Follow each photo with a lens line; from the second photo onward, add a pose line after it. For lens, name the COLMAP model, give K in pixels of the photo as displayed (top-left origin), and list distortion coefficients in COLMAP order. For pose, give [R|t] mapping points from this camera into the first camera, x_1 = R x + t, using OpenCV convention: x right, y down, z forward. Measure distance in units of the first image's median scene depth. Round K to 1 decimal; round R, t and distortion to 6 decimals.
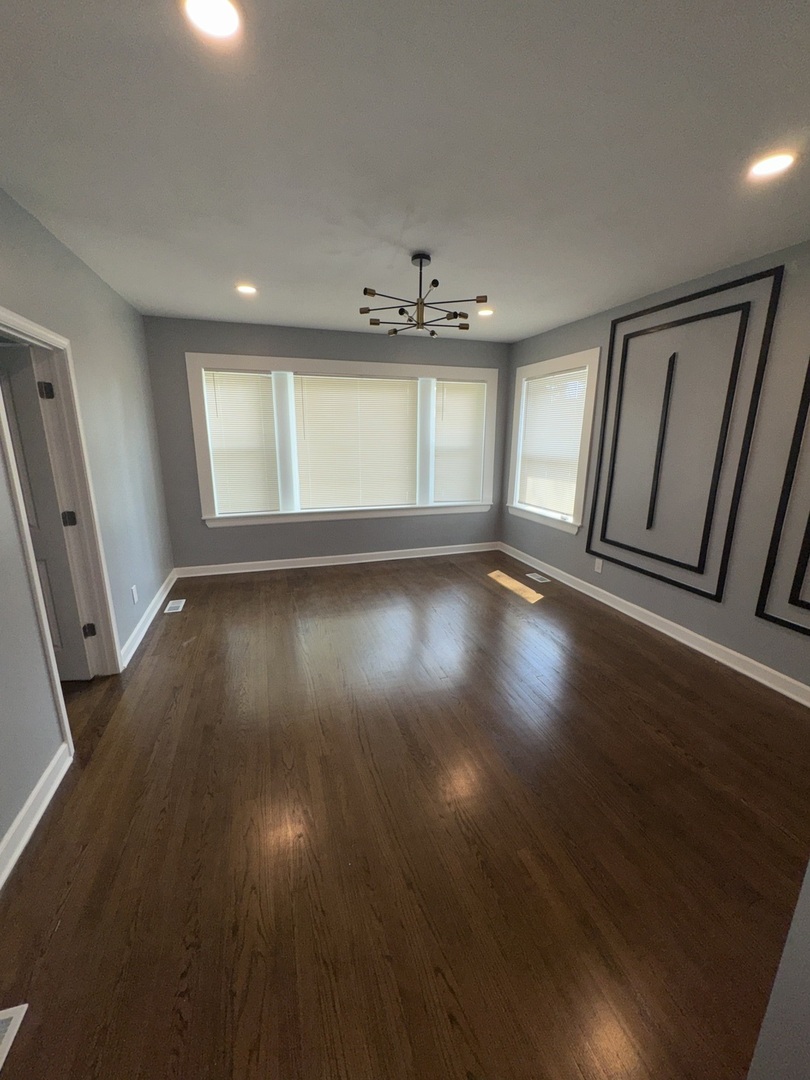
lens RADIAL K [[433.6, 0, 405.0], [0, 433.6, 540.0], [0, 0, 1]] dist [0.000325, 0.000229]
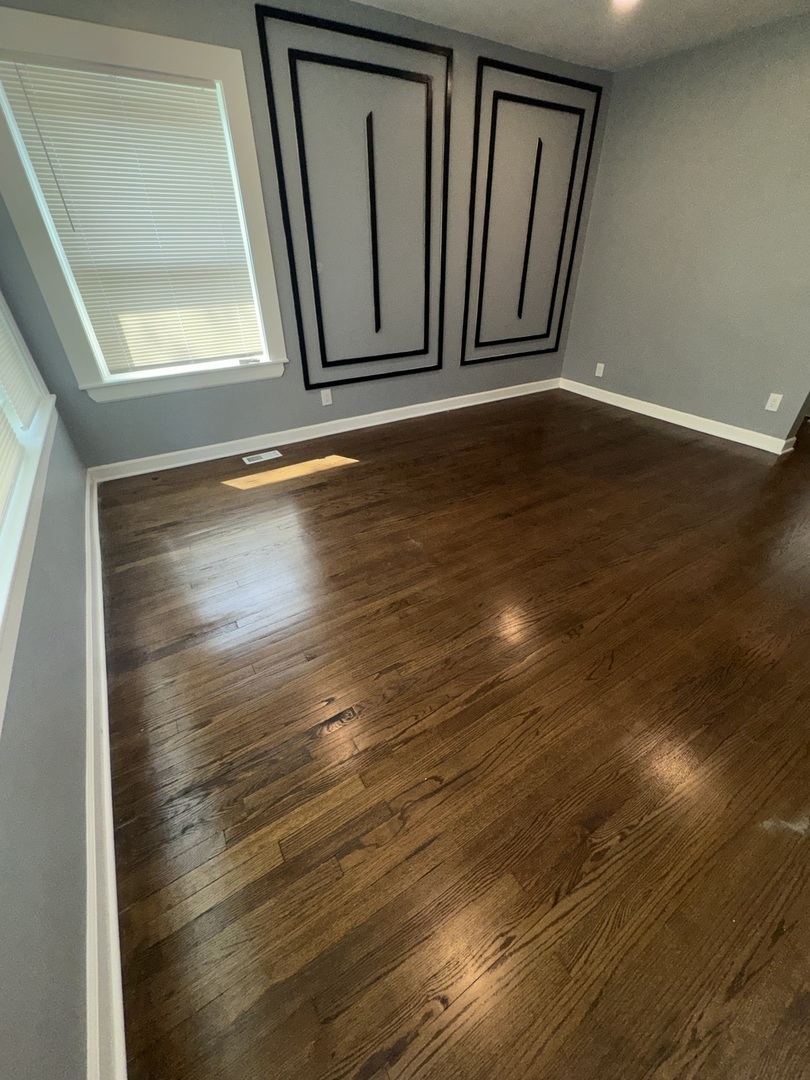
lens RADIAL K [[433.6, 0, 405.0], [0, 433.6, 540.0], [0, 0, 1]] dist [0.000325, 0.000229]
pose [[-0.248826, -0.540847, 0.803474, -0.499786], [0.239453, 0.769461, 0.592108, -0.217542], [-0.938482, 0.339726, -0.061955, 1.067316]]
